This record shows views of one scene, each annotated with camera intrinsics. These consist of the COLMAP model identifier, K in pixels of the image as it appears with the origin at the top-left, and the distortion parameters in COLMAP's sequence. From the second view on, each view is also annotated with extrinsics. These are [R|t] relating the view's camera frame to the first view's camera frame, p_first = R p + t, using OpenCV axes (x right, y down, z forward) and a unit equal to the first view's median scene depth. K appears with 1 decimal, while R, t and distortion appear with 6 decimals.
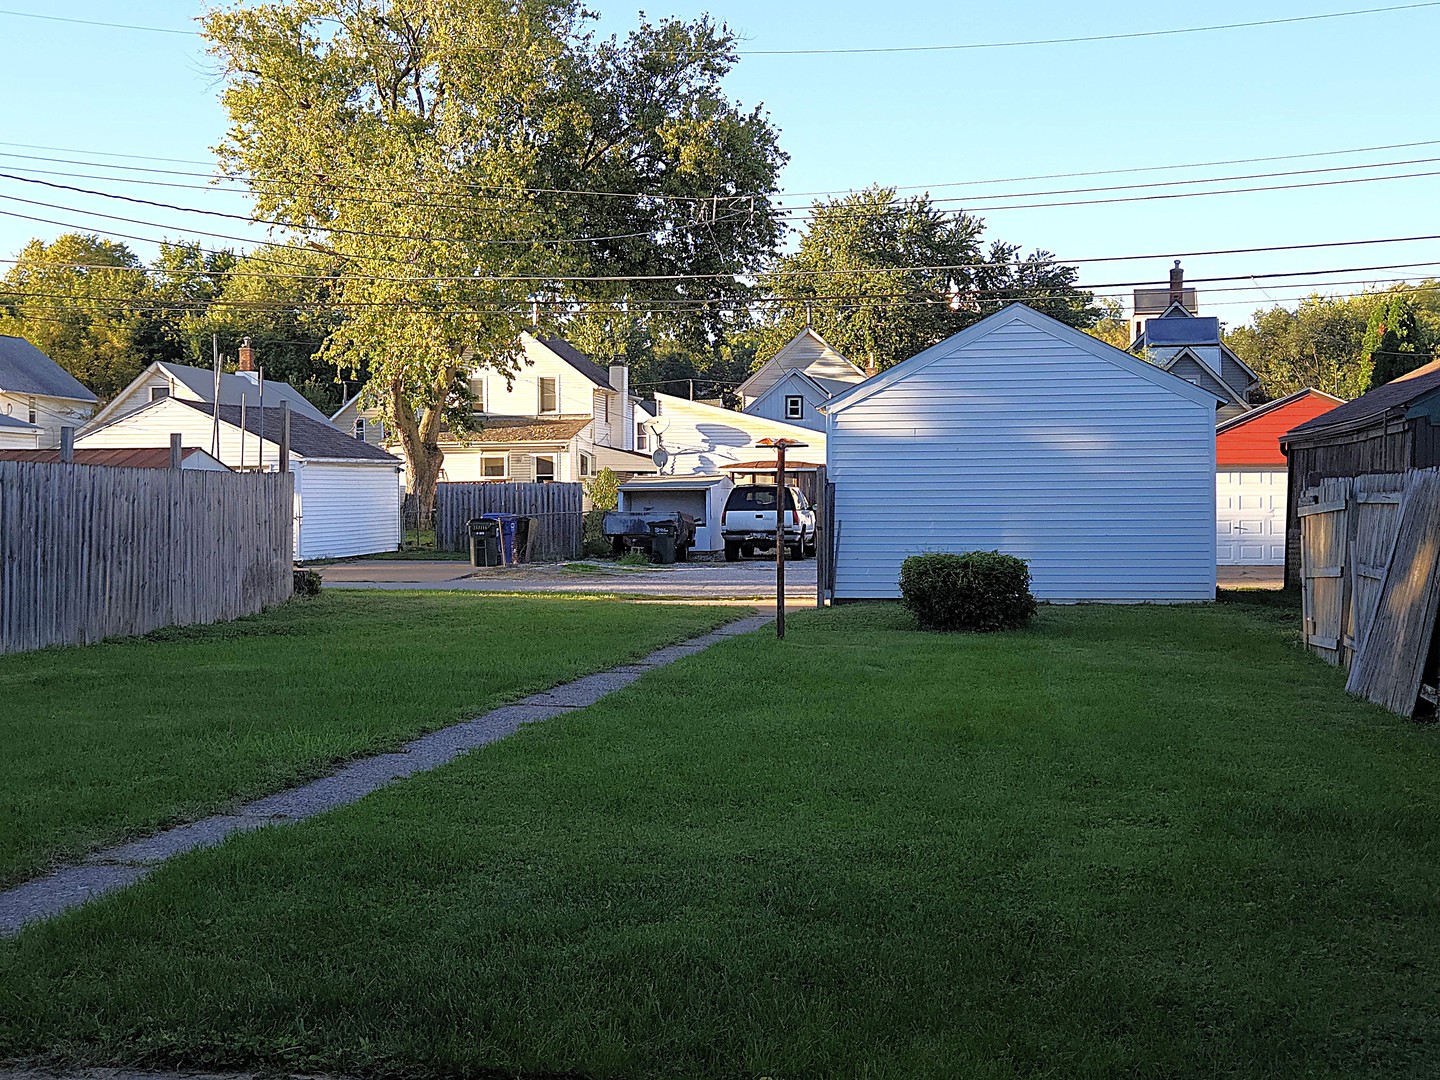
lens RADIAL K [[2171.6, 0, 720.0], [0, 2171.6, 540.0], [0, 0, 1]] dist [0.033210, 0.089434]
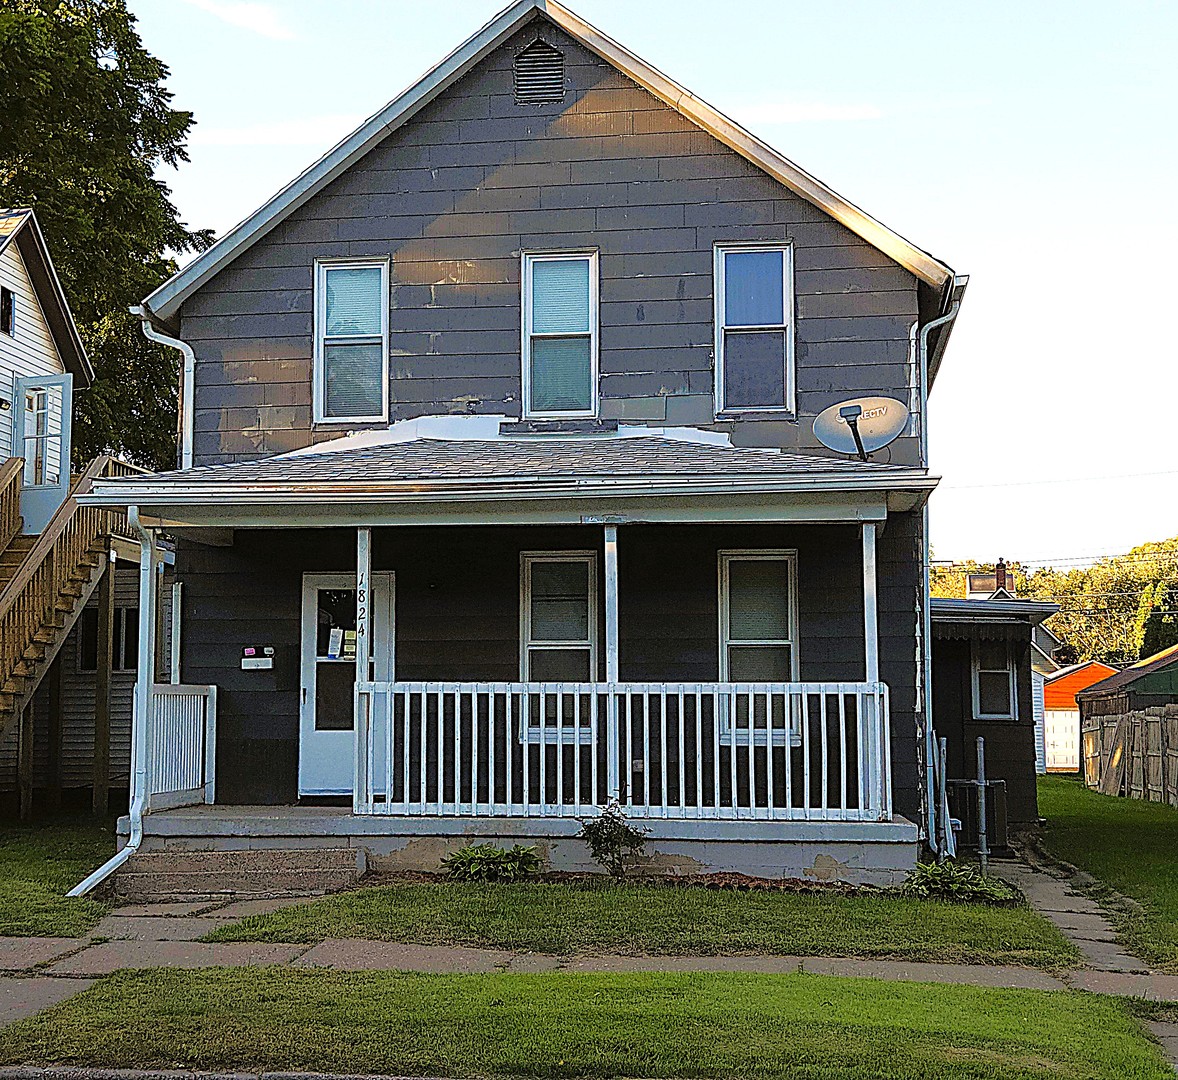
lens RADIAL K [[1875.6, 0, 589.0], [0, 1875.6, 540.0], [0, 0, 1]] dist [0.072569, 0.002257]
pose [[0.999967, 0.007420, -0.003314, -0.062110], [-0.007756, 0.993117, -0.116869, 0.005976], [0.002424, 0.116891, 0.993142, -0.249868]]
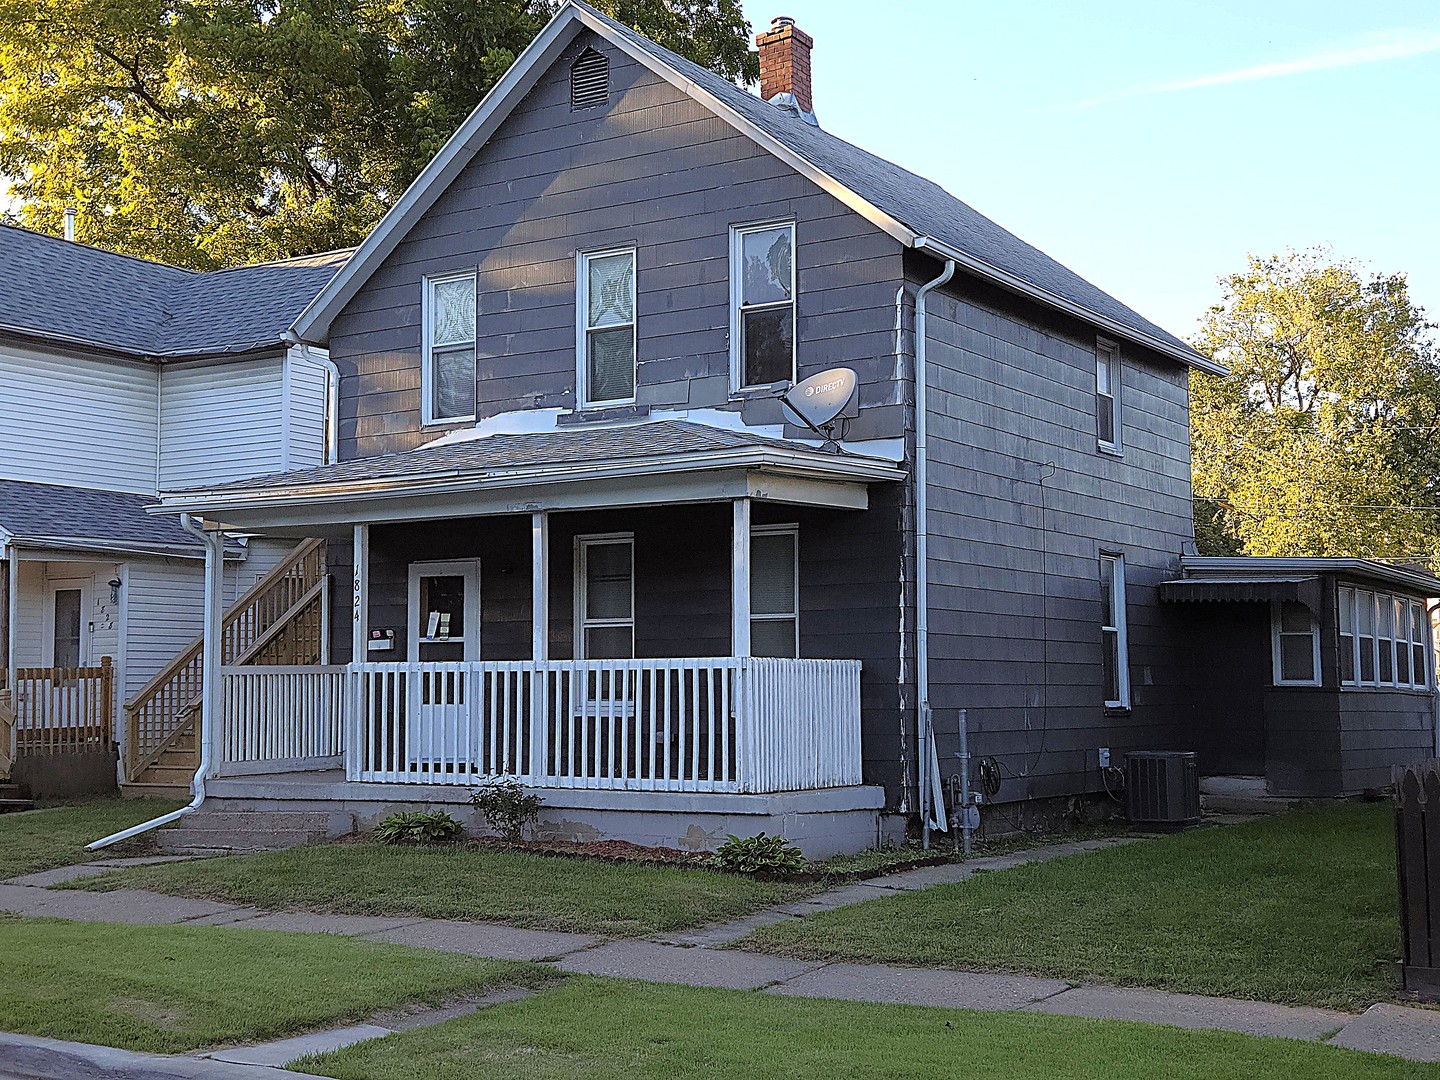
lens RADIAL K [[1904.6, 0, 720.0], [0, 1904.6, 540.0], [0, 0, 1]] dist [0.050999, 0.001938]
pose [[0.915978, -0.030979, -0.400031, 0.007888], [-0.007662, 0.995482, -0.094636, 0.004937], [0.401156, 0.089750, 0.911602, -0.242890]]
